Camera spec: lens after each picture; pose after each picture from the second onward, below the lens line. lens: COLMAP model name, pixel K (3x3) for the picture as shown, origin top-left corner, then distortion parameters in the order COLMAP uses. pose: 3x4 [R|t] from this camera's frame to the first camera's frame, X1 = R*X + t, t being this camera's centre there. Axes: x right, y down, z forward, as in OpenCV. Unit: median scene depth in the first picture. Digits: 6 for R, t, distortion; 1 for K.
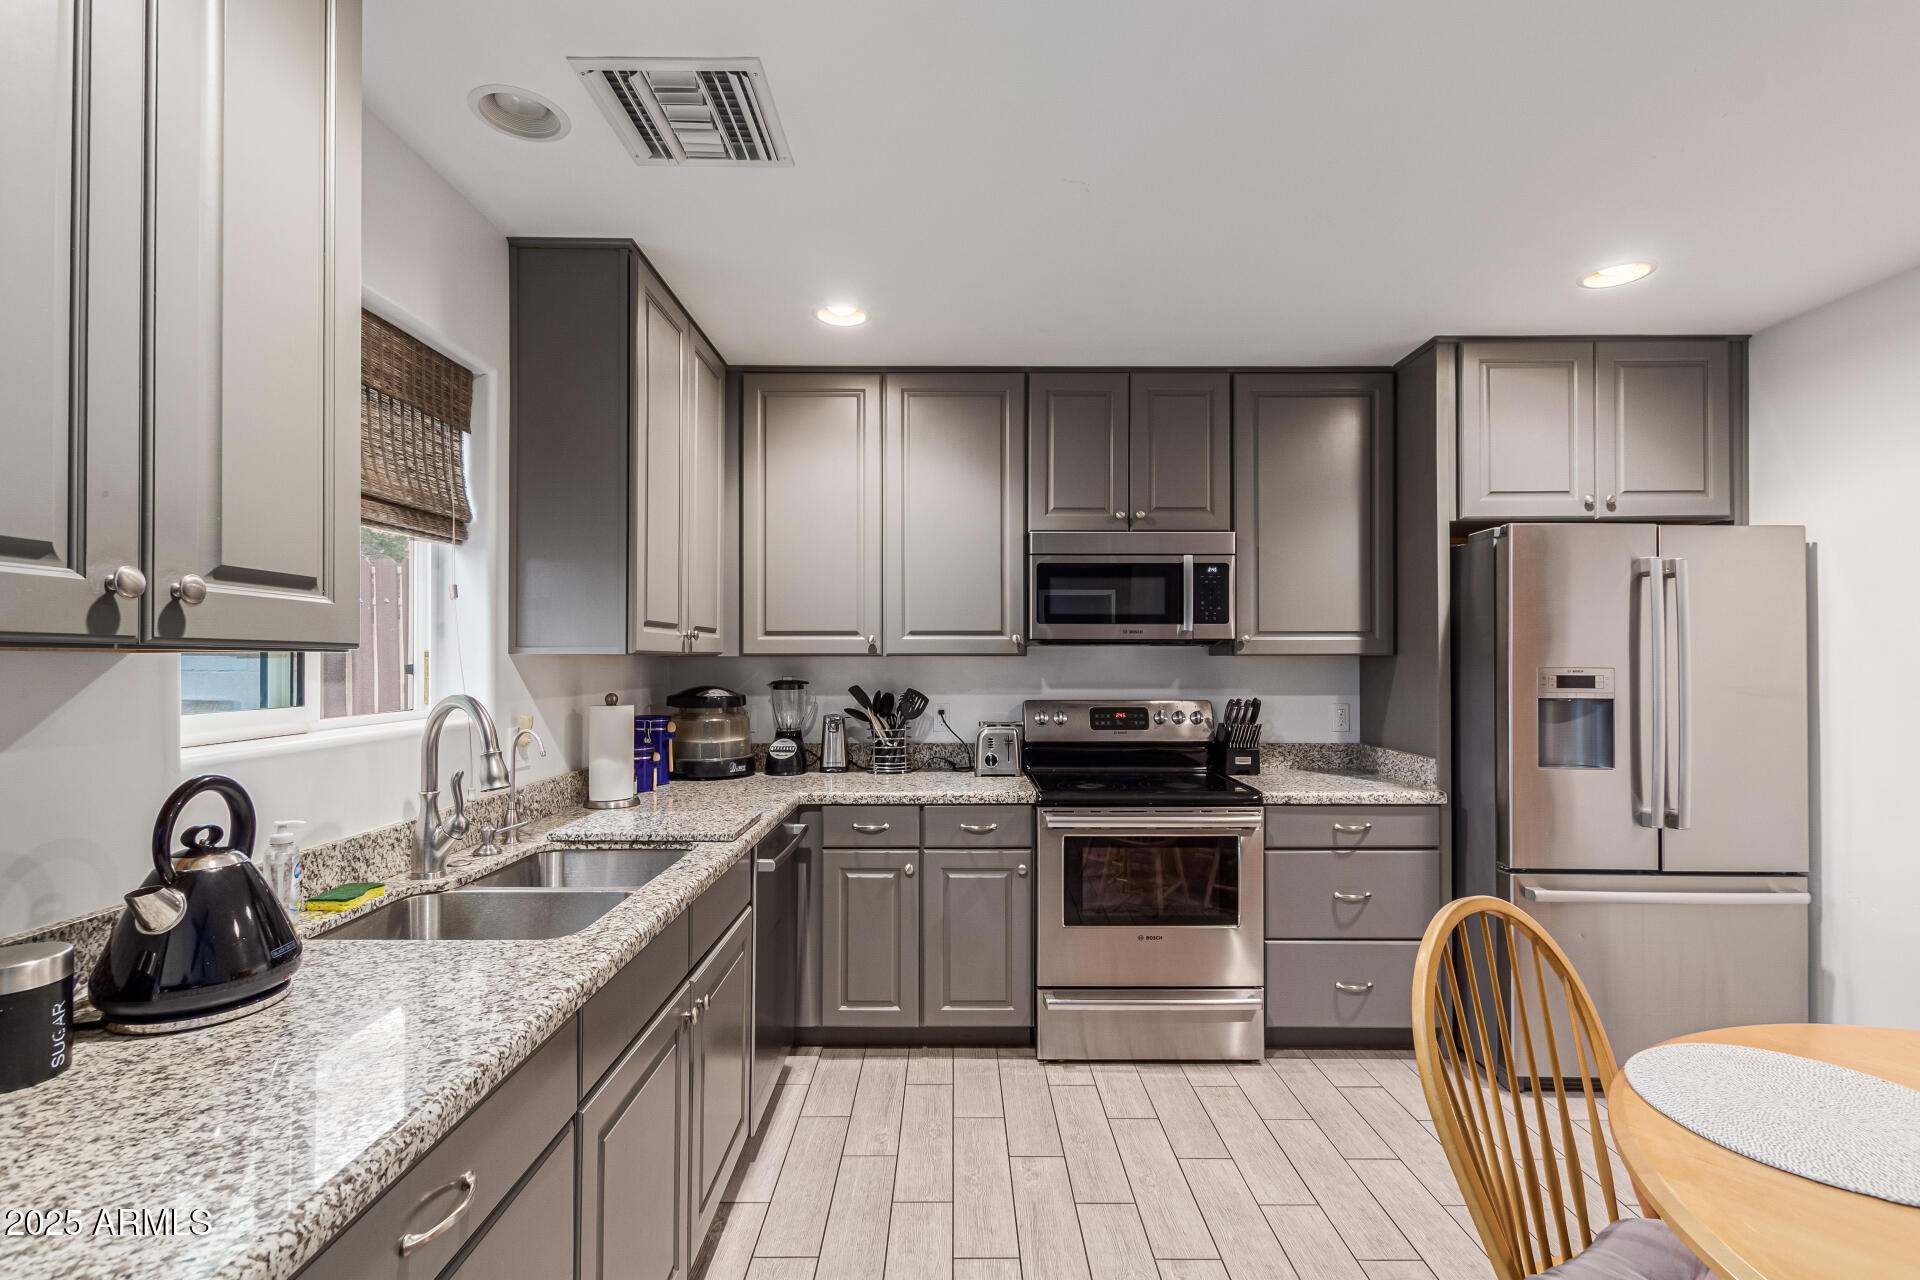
lens RADIAL K [[881.2, 0, 956.9], [0, 881.2, 650.3], [0, 0, 1]] dist [0.007991, -0.004655]
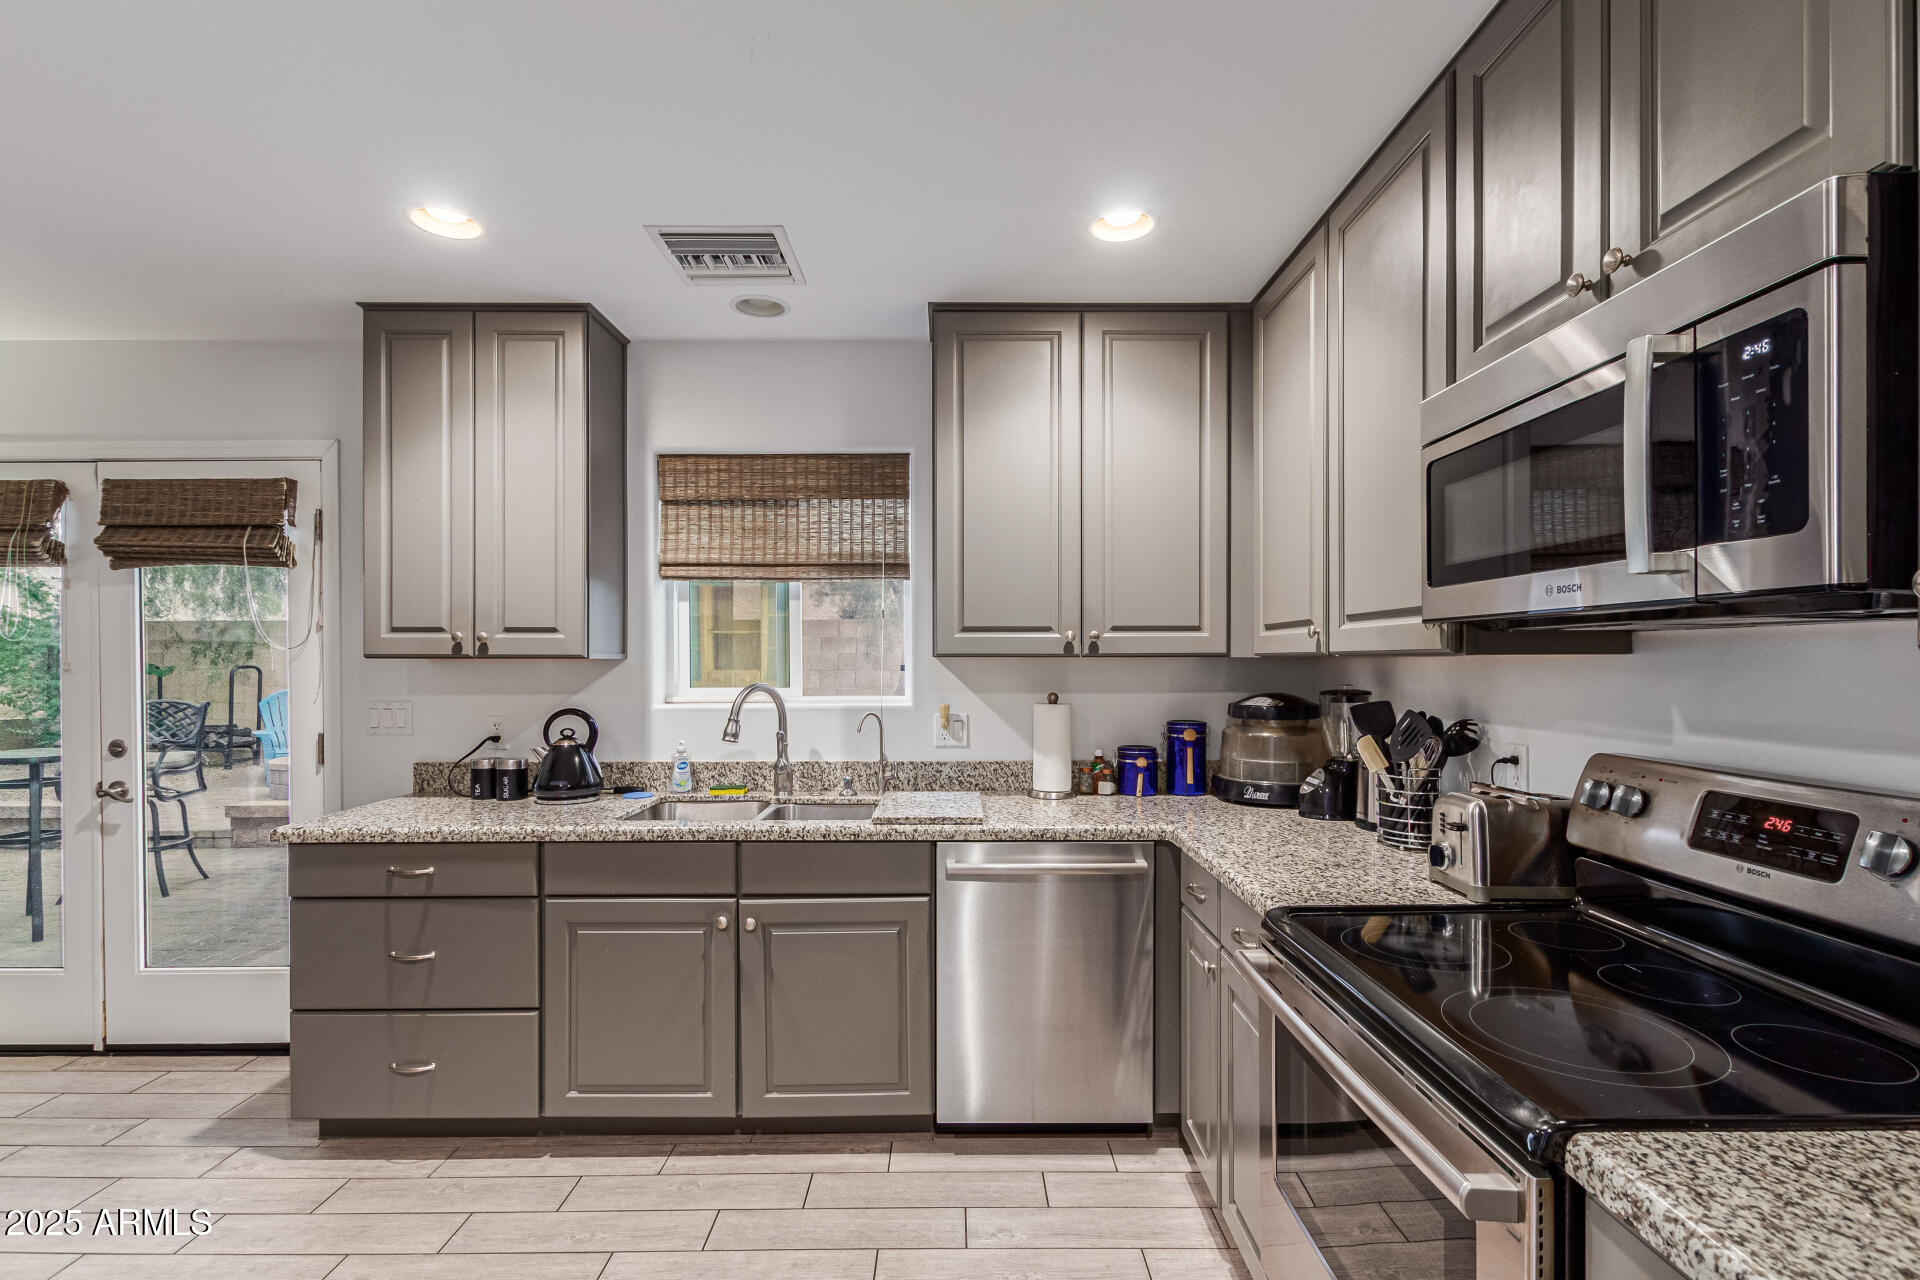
lens RADIAL K [[881.2, 0, 956.2], [0, 881.2, 662.6], [0, 0, 1]] dist [0.007991, -0.004655]
pose [[-0.000936, 0.003241, -0.999994, 0.616087], [0.012001, 0.999923, 0.003230, 0.006377], [0.999928, -0.011998, -0.000975, 0.790959]]
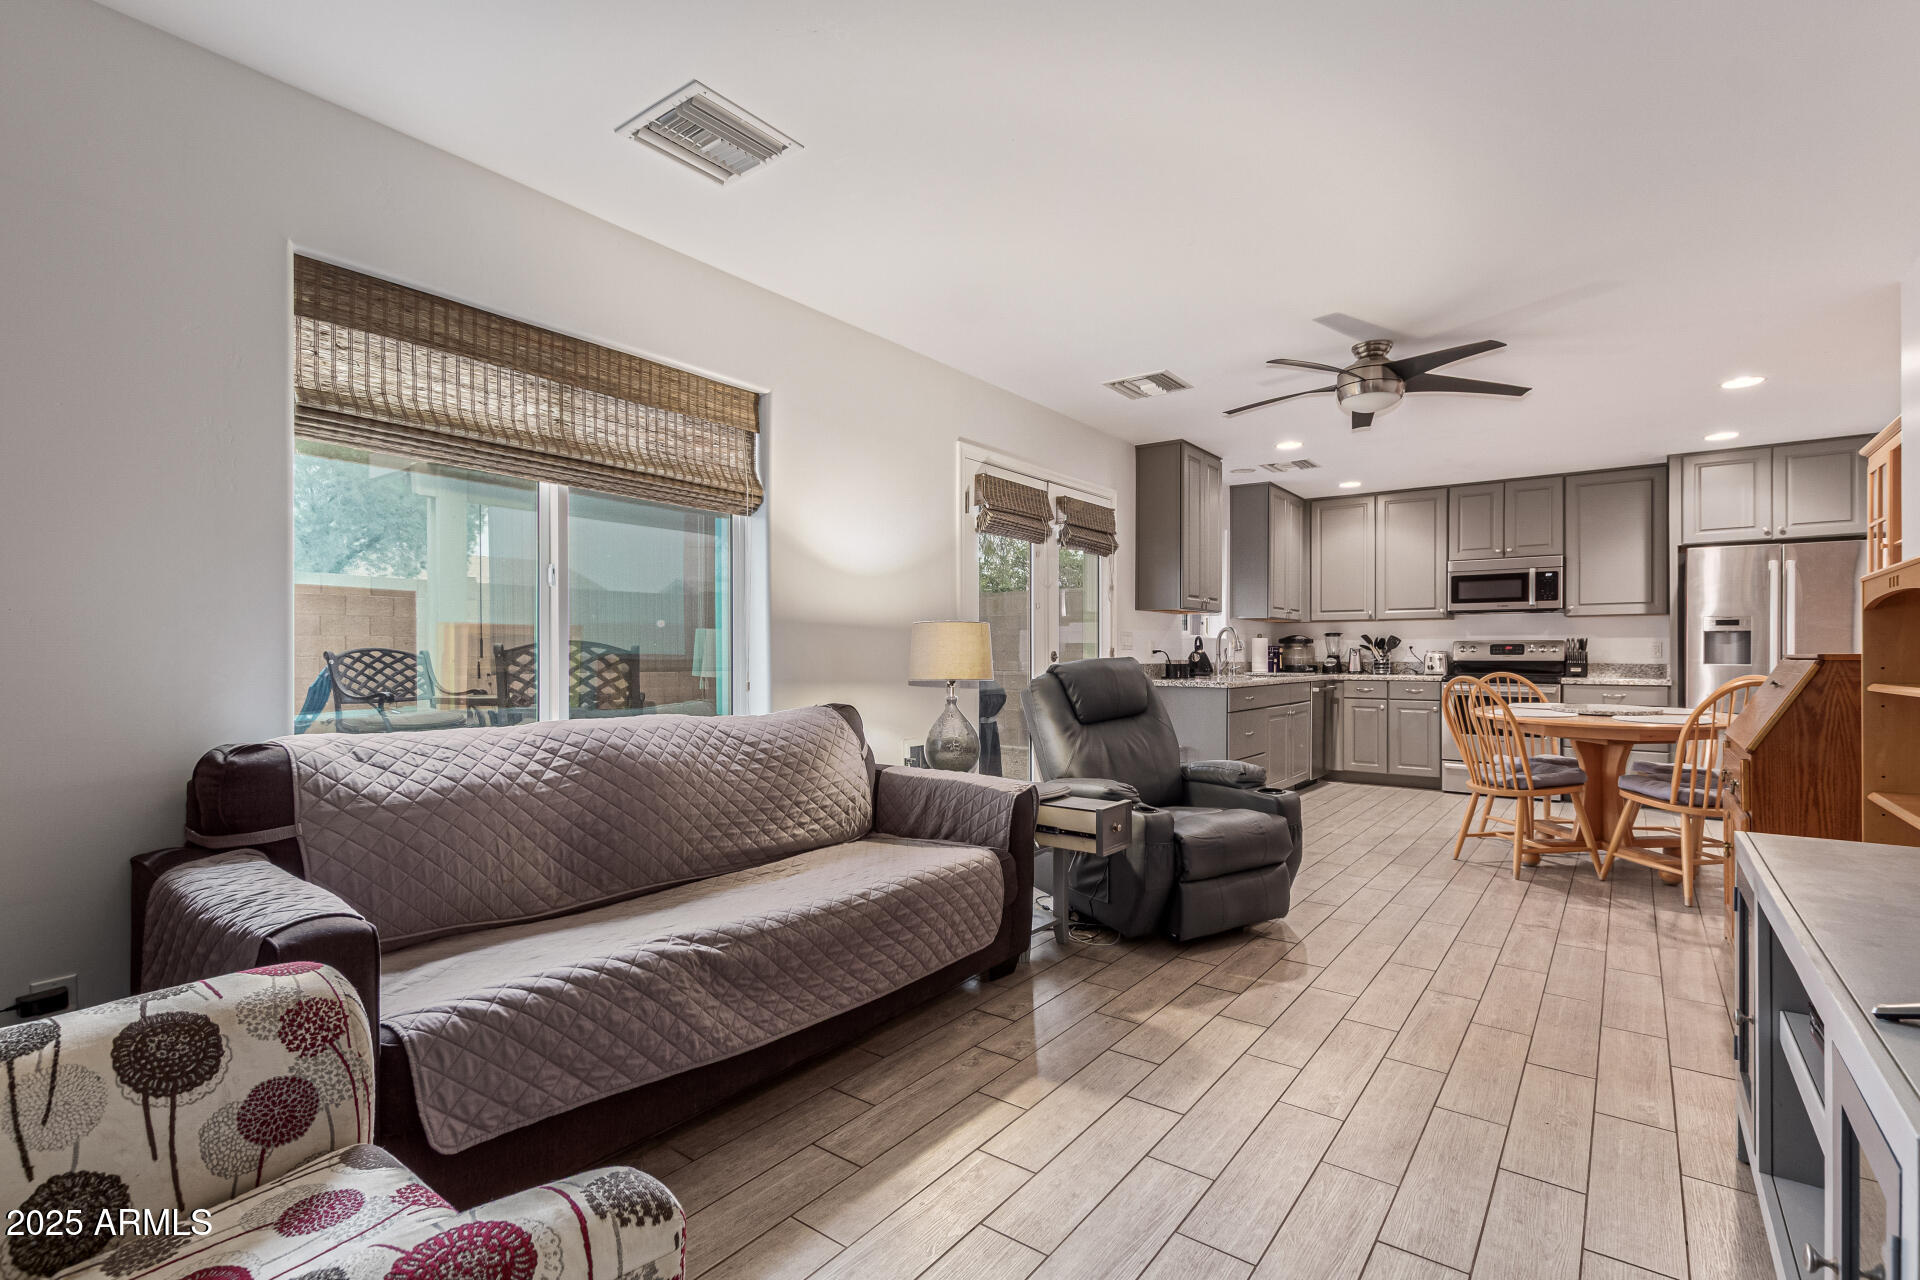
lens RADIAL K [[881.2, 0, 950.6], [0, 881.2, 648.1], [0, 0, 1]] dist [0.007991, -0.004655]
pose [[0.794418, -0.001256, -0.607370, 0.462514], [0.003658, 0.999990, 0.002716, 0.074598], [0.607360, -0.004379, 0.794414, -1.591082]]
